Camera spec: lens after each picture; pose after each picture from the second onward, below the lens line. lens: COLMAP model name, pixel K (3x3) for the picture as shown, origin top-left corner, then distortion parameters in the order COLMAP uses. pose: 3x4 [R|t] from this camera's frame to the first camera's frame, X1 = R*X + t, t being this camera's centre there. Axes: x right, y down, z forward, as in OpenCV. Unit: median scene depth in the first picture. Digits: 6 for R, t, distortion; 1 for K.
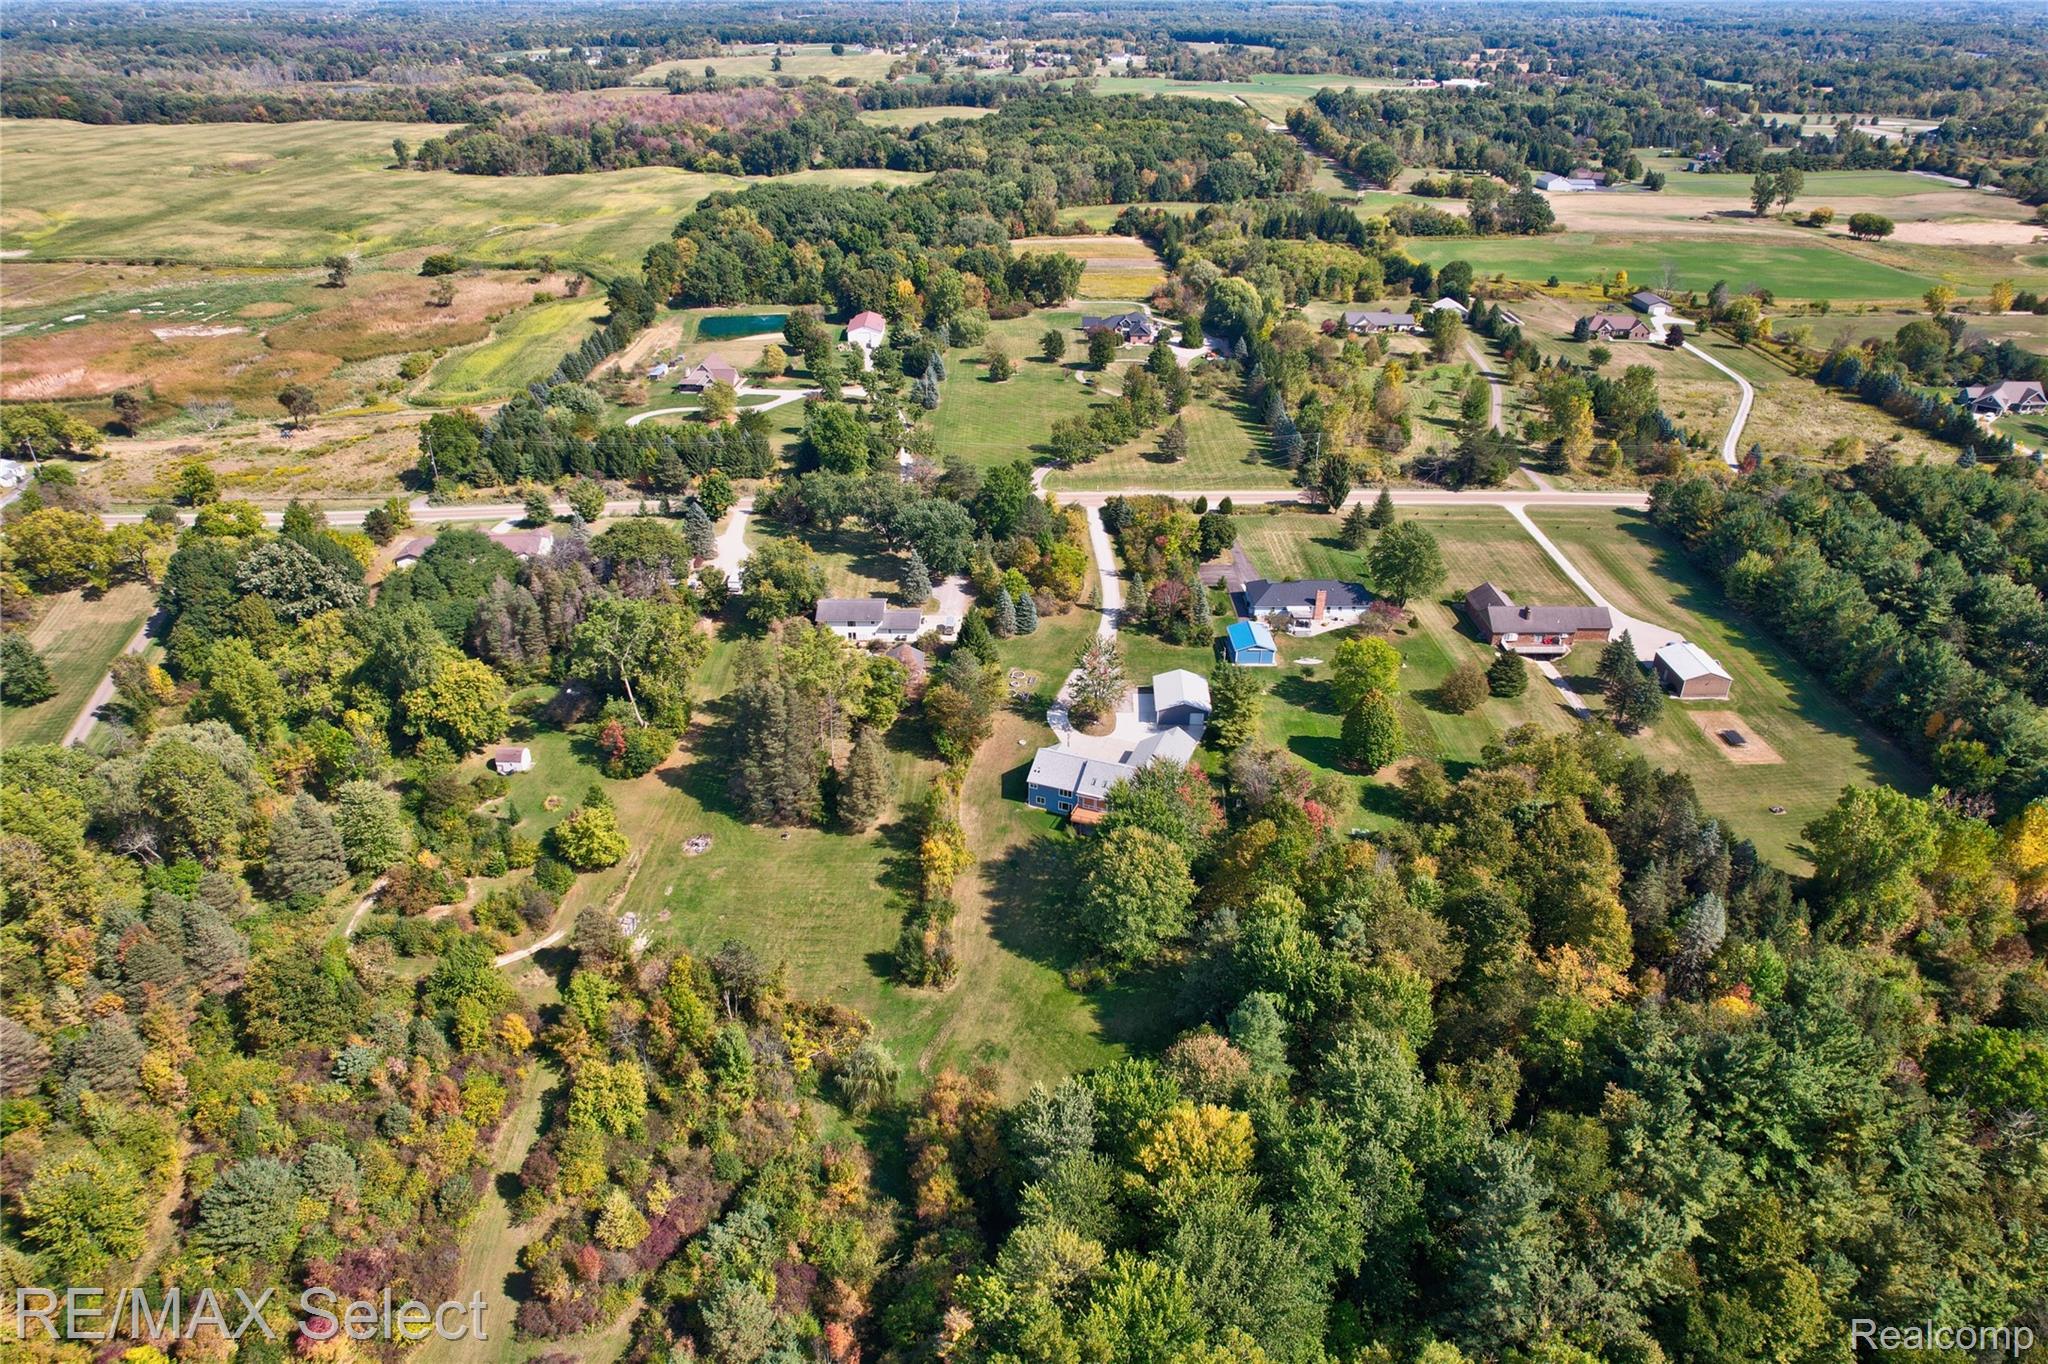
lens RADIAL K [[1301.4, 0, 1024.0], [0, 1301.4, 682.0], [0, 0, 1]] dist [-0.045122, 0.001232]
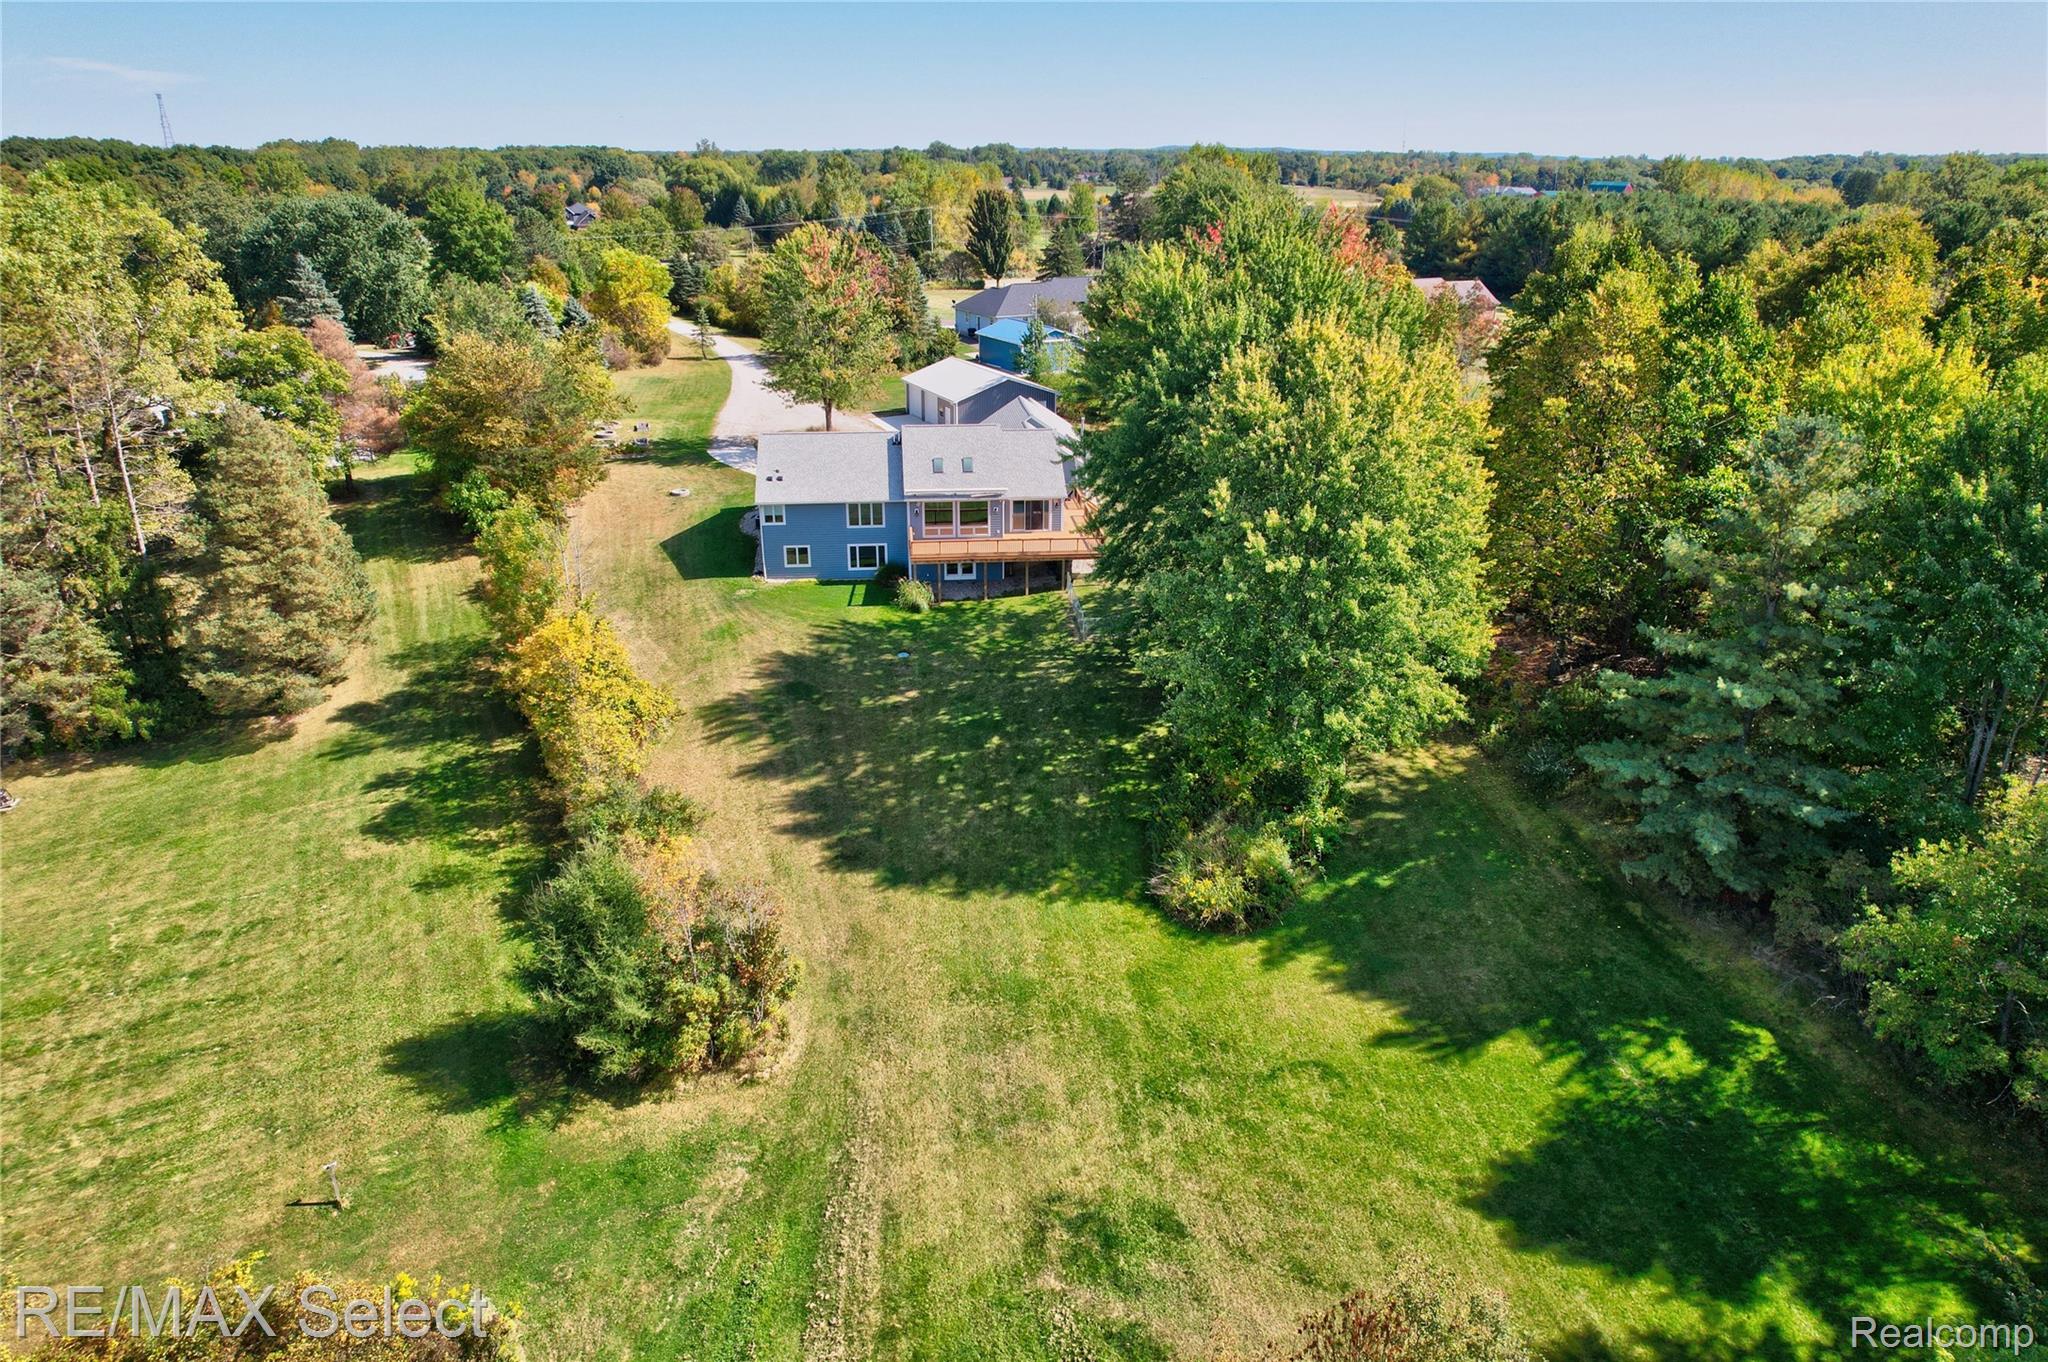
lens RADIAL K [[1311.0, 0, 1020.7], [0, 1311.0, 678.3], [0, 0, 1]] dist [-0.081115, 0.072663]
pose [[0.890413, -0.175252, 0.420061, -0.092944], [0.222019, 0.972892, -0.064723, 0.162296], [-0.397331, 0.150891, 0.905185, 0.633073]]
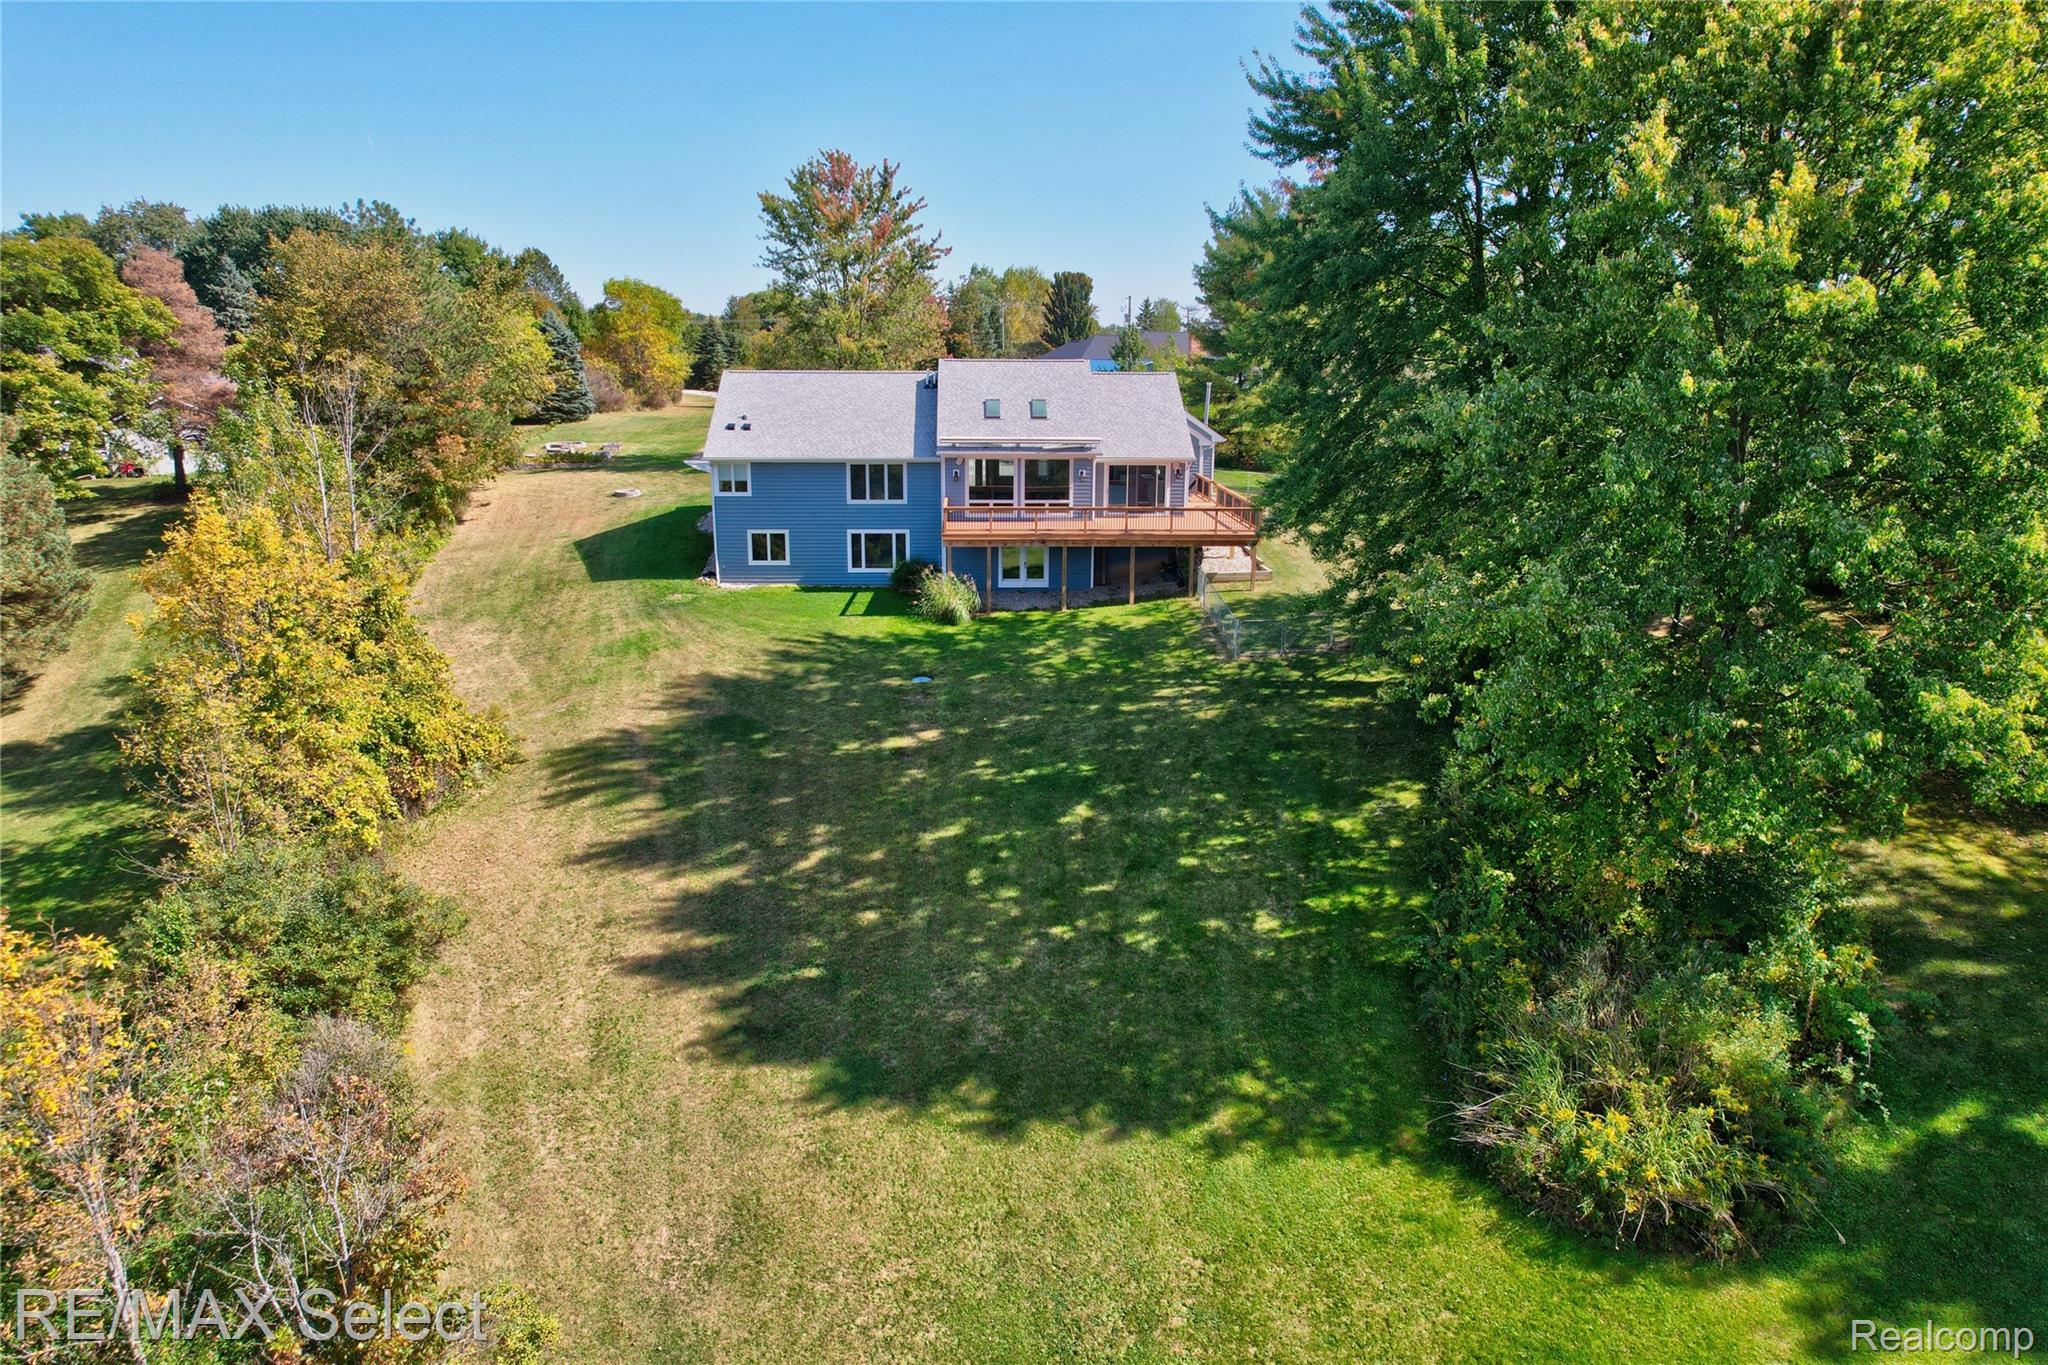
lens RADIAL K [[1311.0, 0, 1020.7], [0, 1311.0, 679.8], [0, 0, 1]] dist [-0.081115, 0.072663]
pose [[0.913727, -0.103150, 0.393018, -0.040965], [0.196344, 0.958907, -0.204808, 0.170836], [-0.355741, 0.264306, 0.896432, 0.767550]]
